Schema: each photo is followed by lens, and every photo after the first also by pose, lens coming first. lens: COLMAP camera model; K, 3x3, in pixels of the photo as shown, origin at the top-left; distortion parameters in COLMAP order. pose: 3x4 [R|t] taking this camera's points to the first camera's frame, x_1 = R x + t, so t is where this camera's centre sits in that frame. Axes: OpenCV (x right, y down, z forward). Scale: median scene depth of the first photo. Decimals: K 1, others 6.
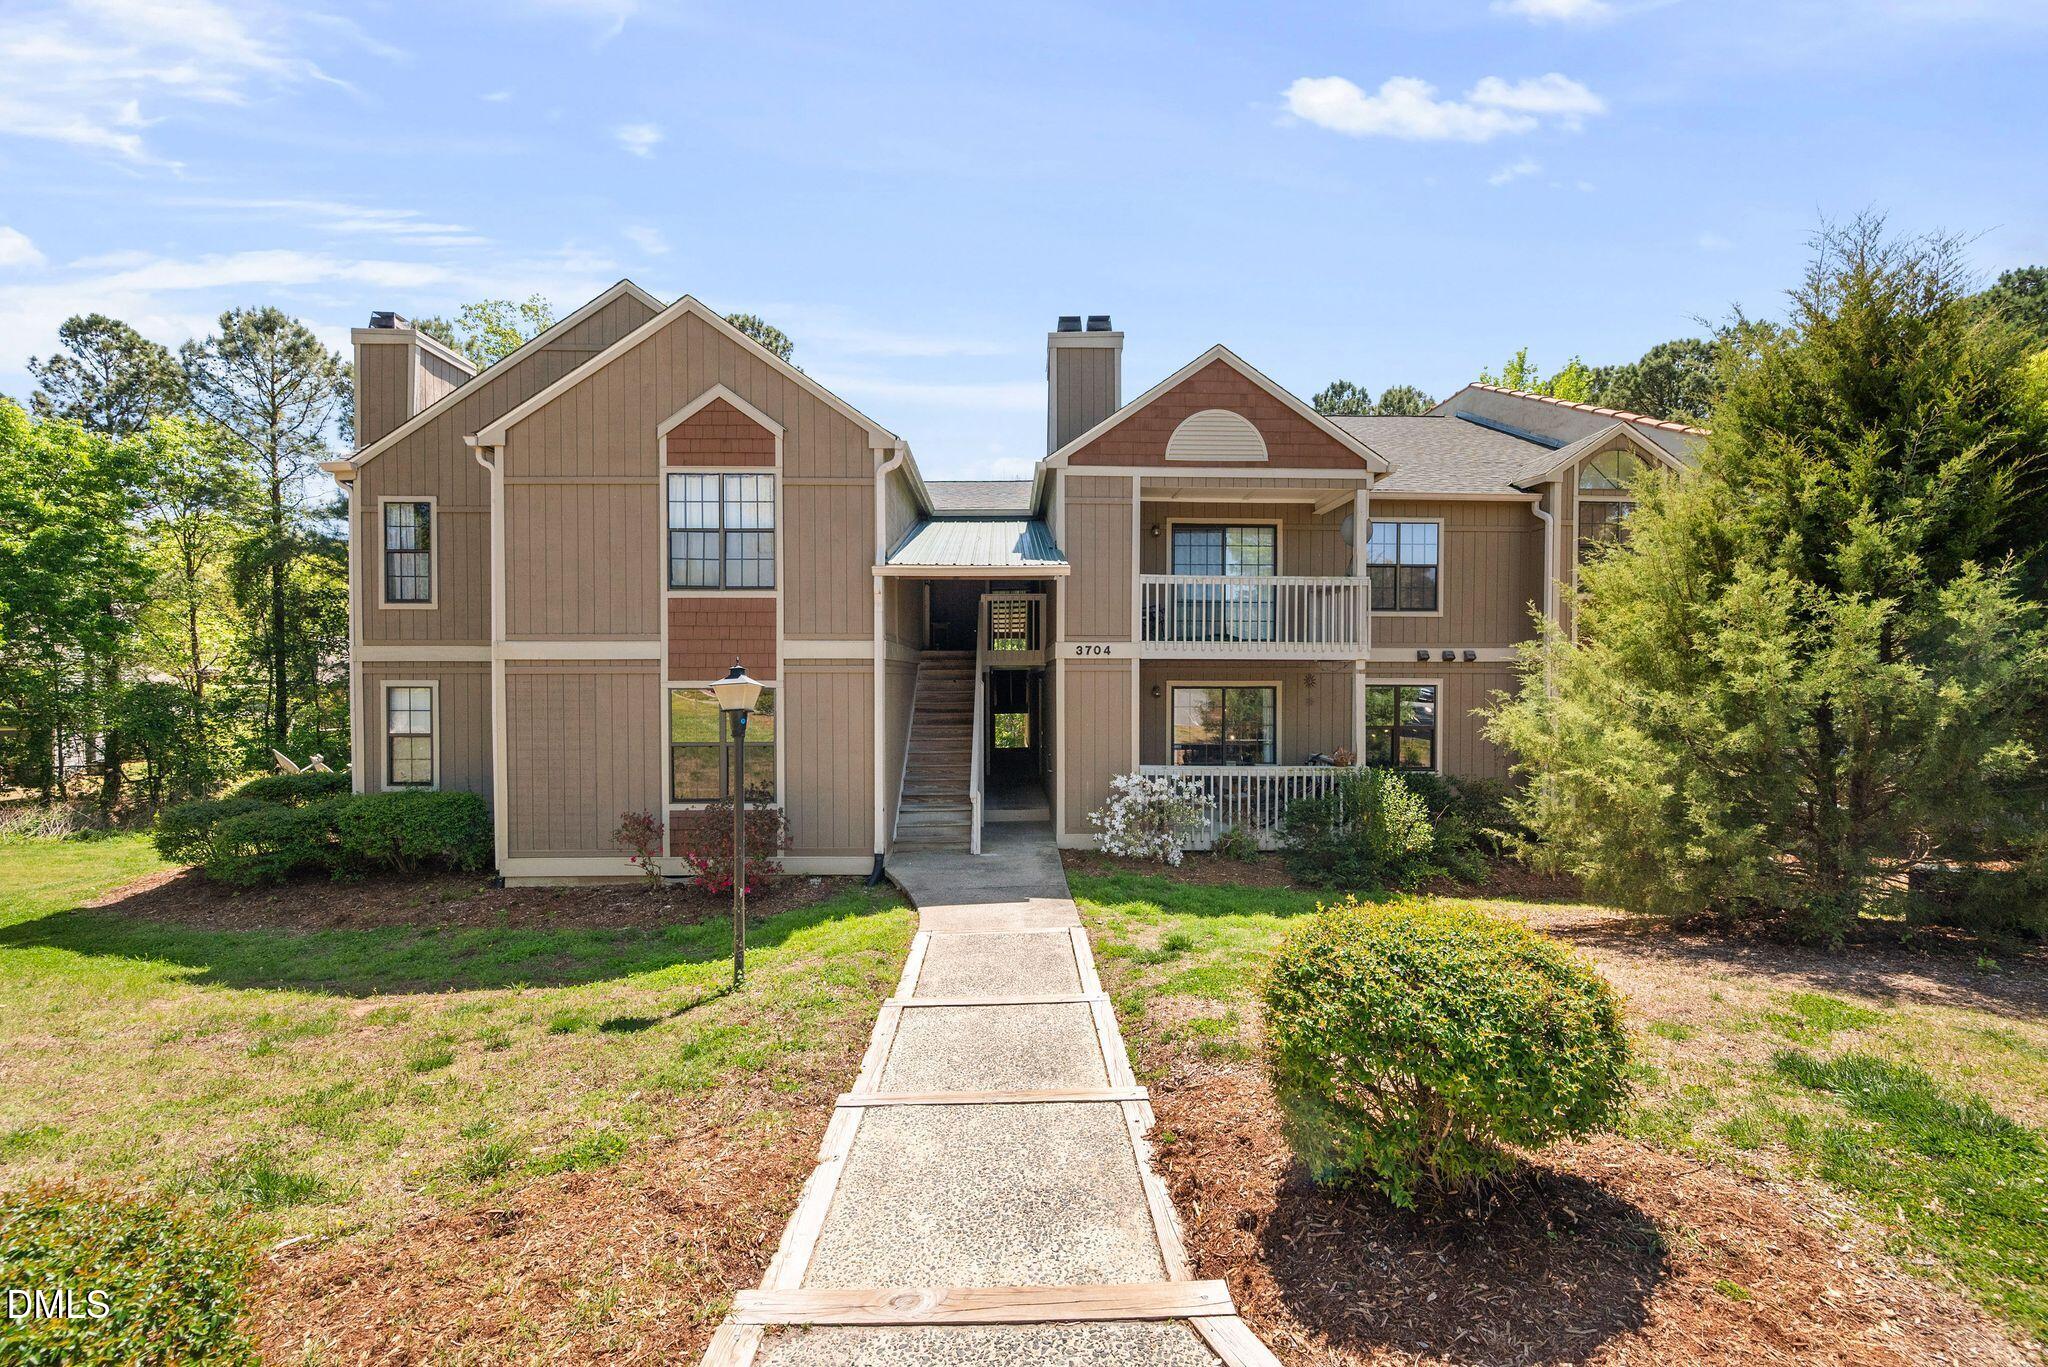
lens RADIAL K [[789.7, 0, 1024.0], [0, 789.7, 683.5], [0, 0, 1]] dist [-0.001507, -0.000418]
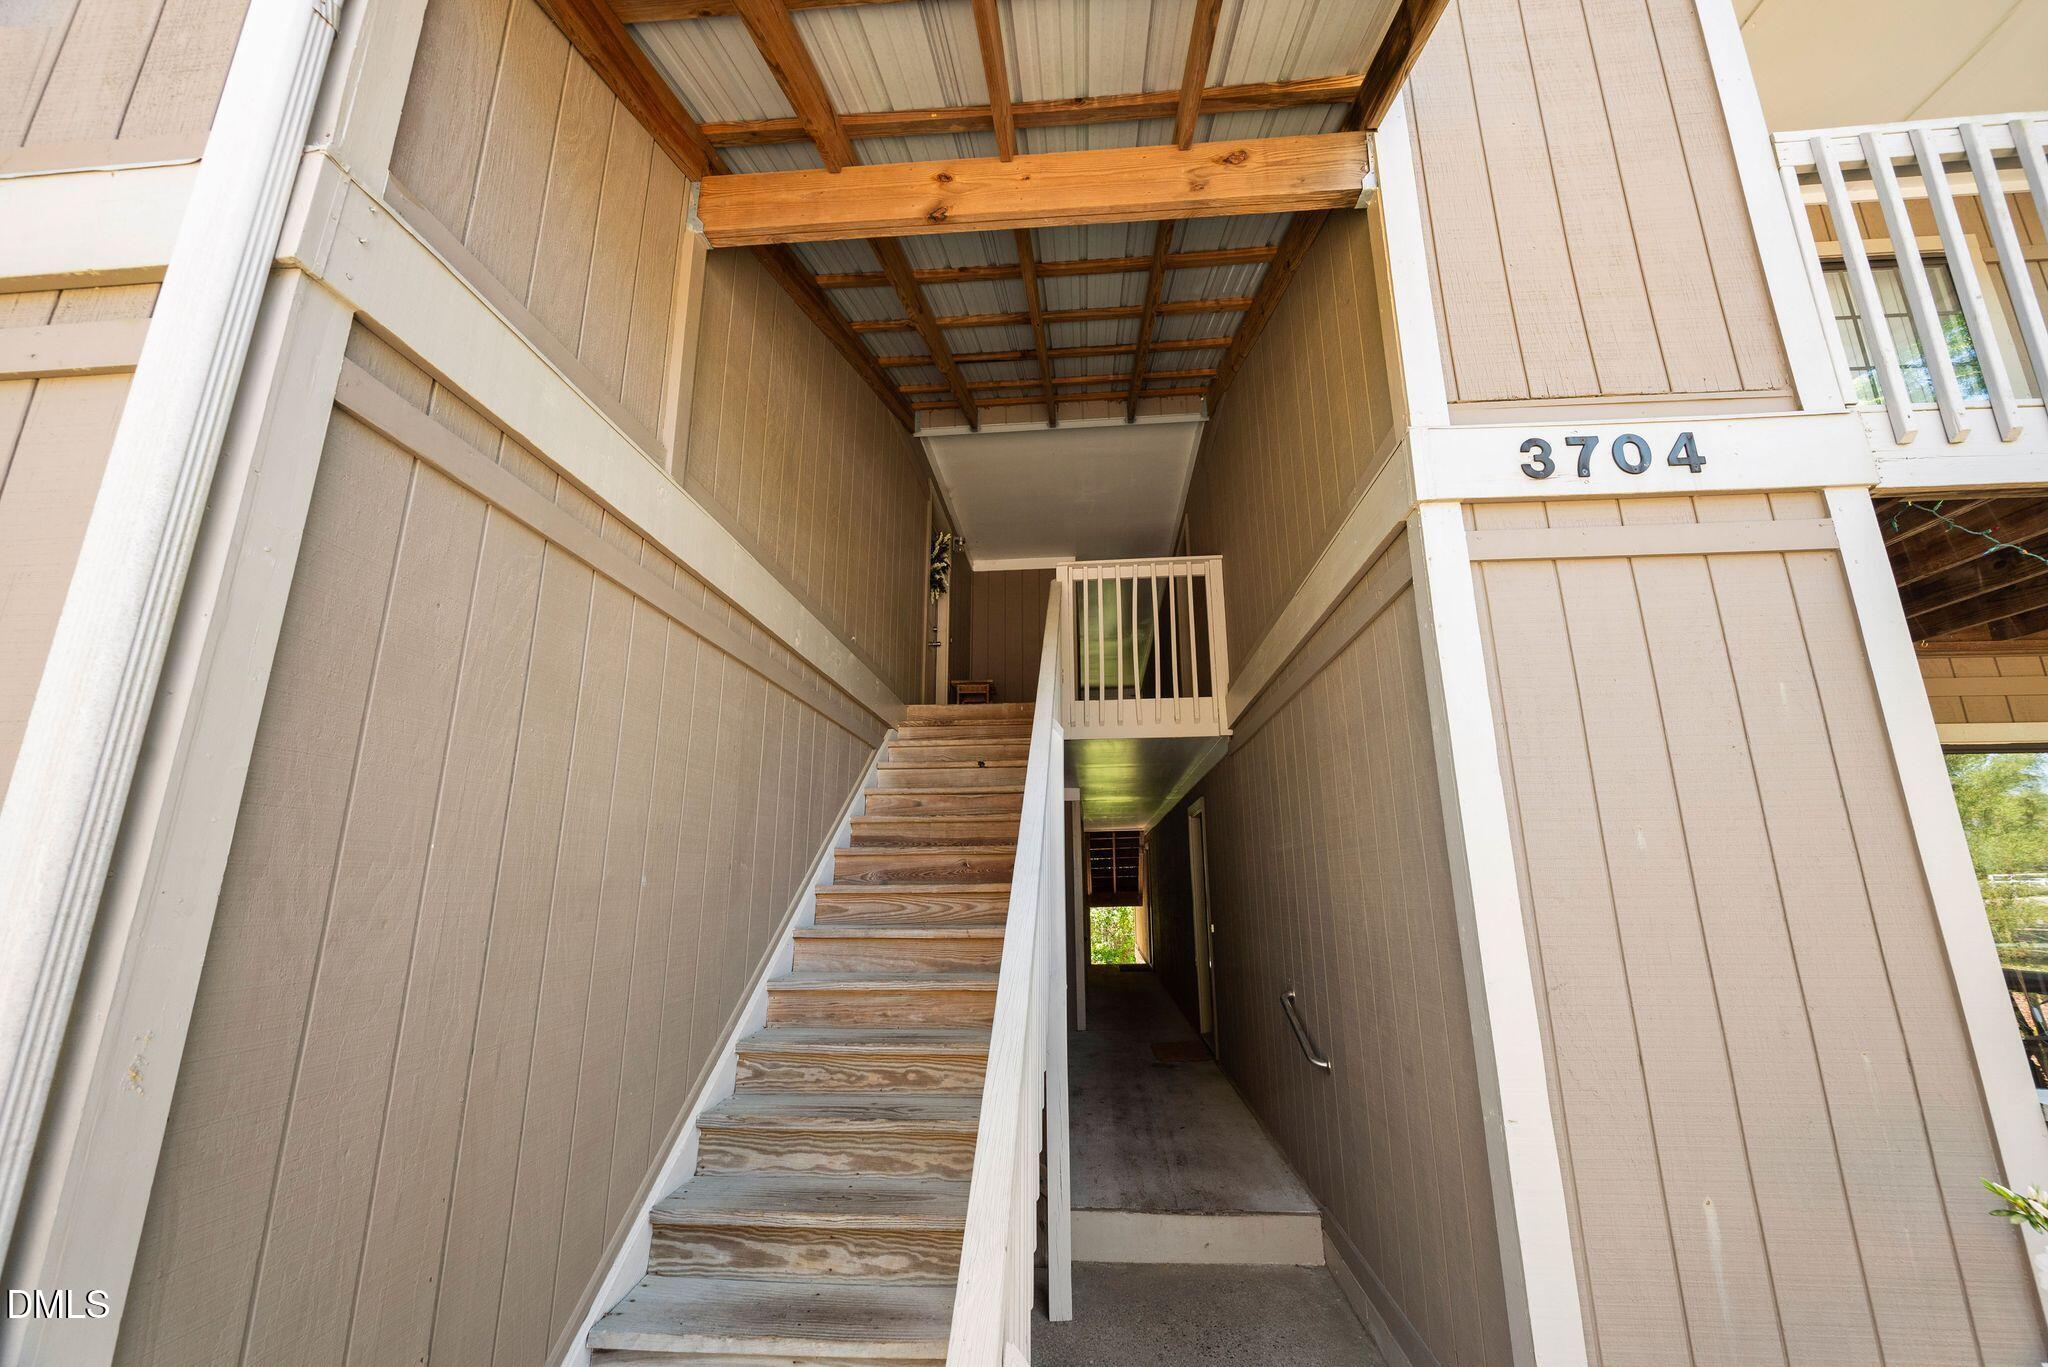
lens RADIAL K [[789.7, 0, 1024.0], [0, 789.7, 683.5], [0, 0, 1]] dist [-0.001507, -0.000418]
pose [[0.993938, -0.028298, -0.106238, -0.040290], [0.000084, 0.966501, -0.256662, 0.066562], [0.109942, 0.255097, 0.960645, 0.846040]]
